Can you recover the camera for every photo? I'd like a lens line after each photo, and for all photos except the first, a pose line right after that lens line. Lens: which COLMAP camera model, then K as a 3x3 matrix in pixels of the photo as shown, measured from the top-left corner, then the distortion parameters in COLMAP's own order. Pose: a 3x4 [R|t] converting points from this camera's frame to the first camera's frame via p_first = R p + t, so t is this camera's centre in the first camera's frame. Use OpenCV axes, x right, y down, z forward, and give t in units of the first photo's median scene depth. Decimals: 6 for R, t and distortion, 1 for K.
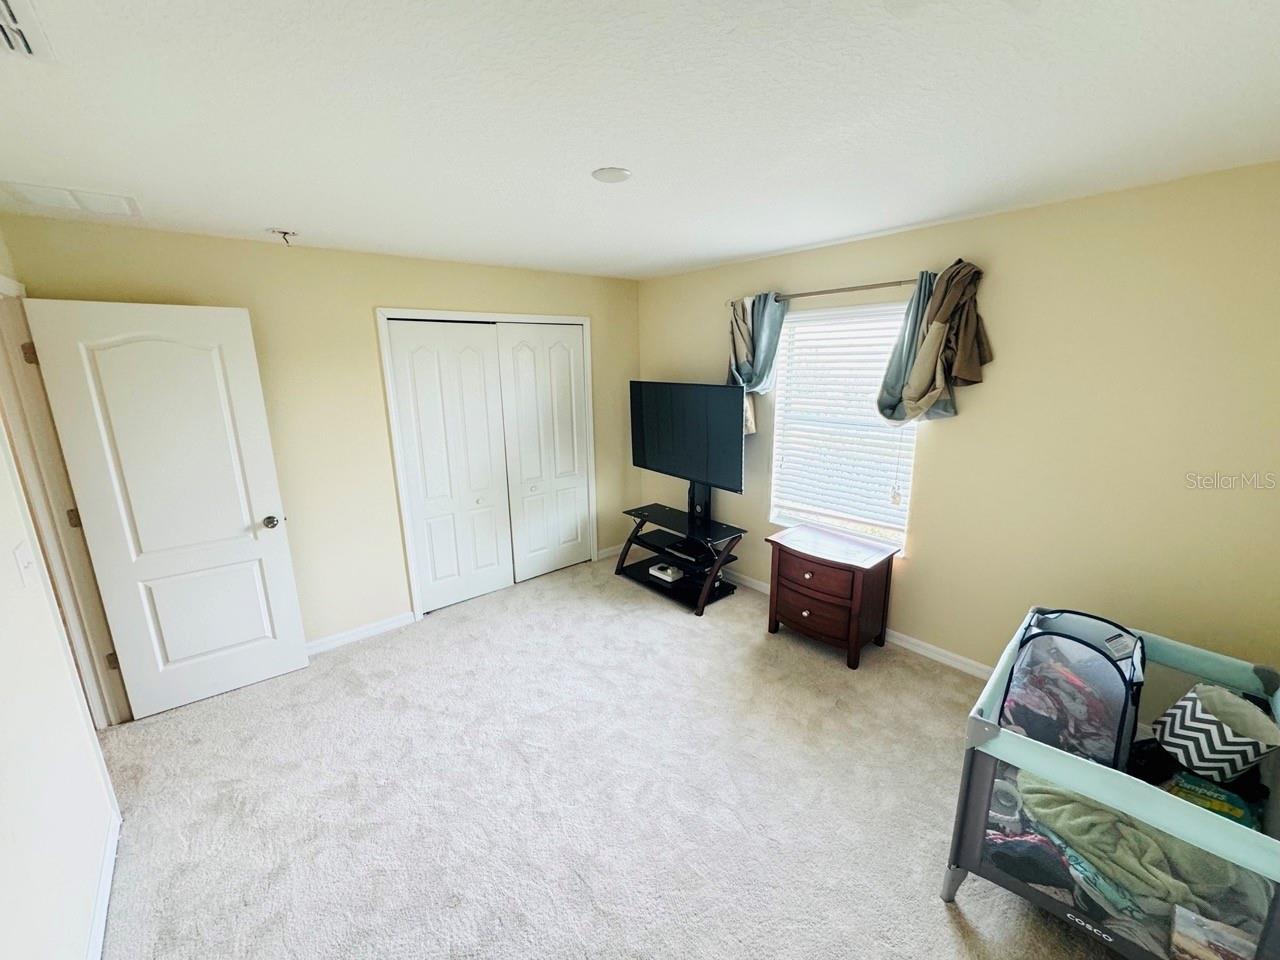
lens RADIAL K [[511.3, 0, 640.0], [0, 511.3, 478.7], [0, 0, 1]] dist [-0.001632, -0.000545]
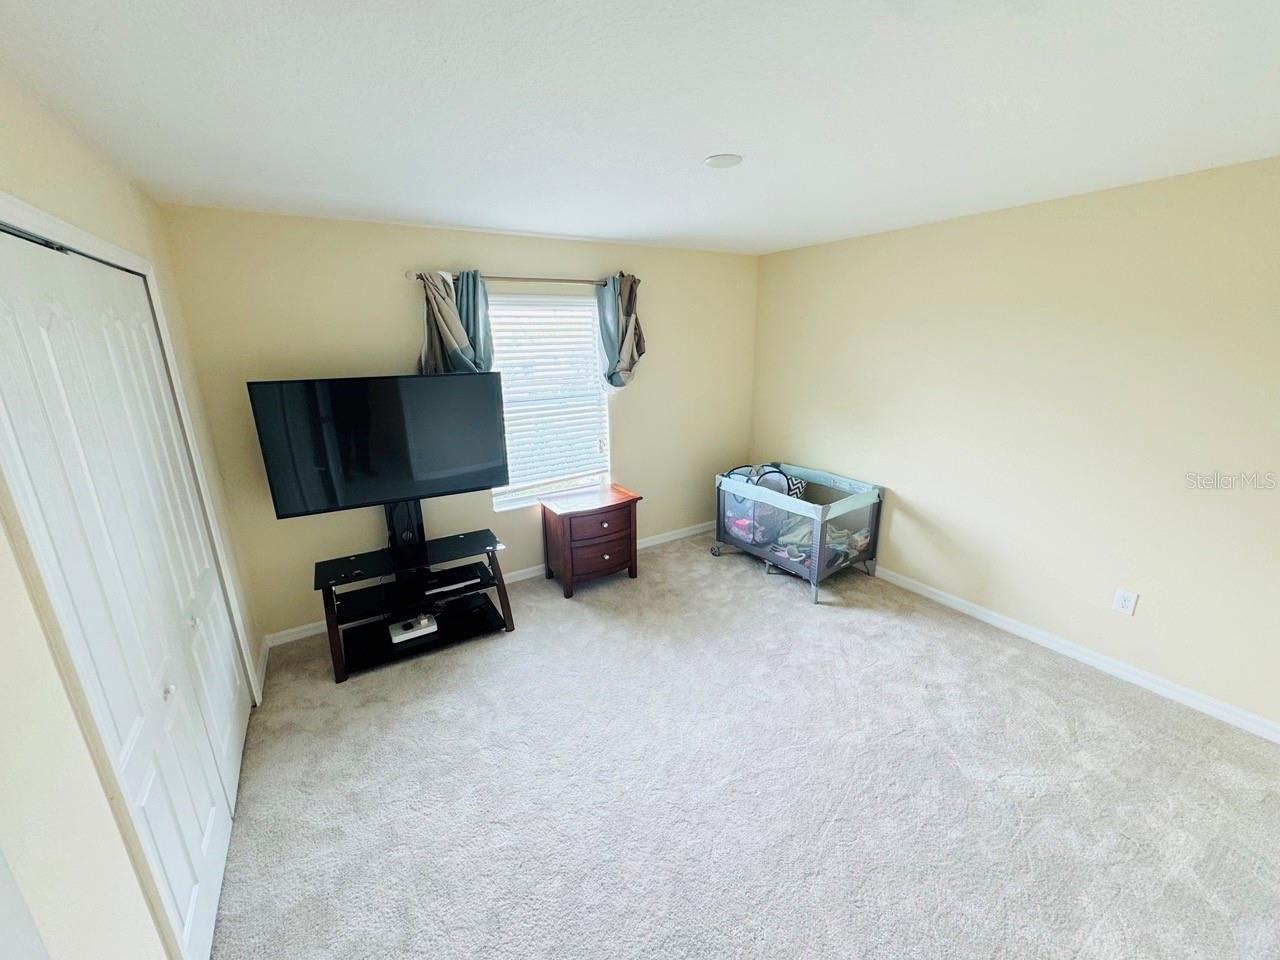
lens RADIAL K [[511.3, 0, 640.0], [0, 511.3, 478.7], [0, 0, 1]] dist [-0.001632, -0.000545]
pose [[0.154768, -0.259811, 0.953176, -0.637746], [0.232483, 0.947286, 0.220457, -0.130524], [-0.960208, 0.187478, 0.207011, 0.546621]]
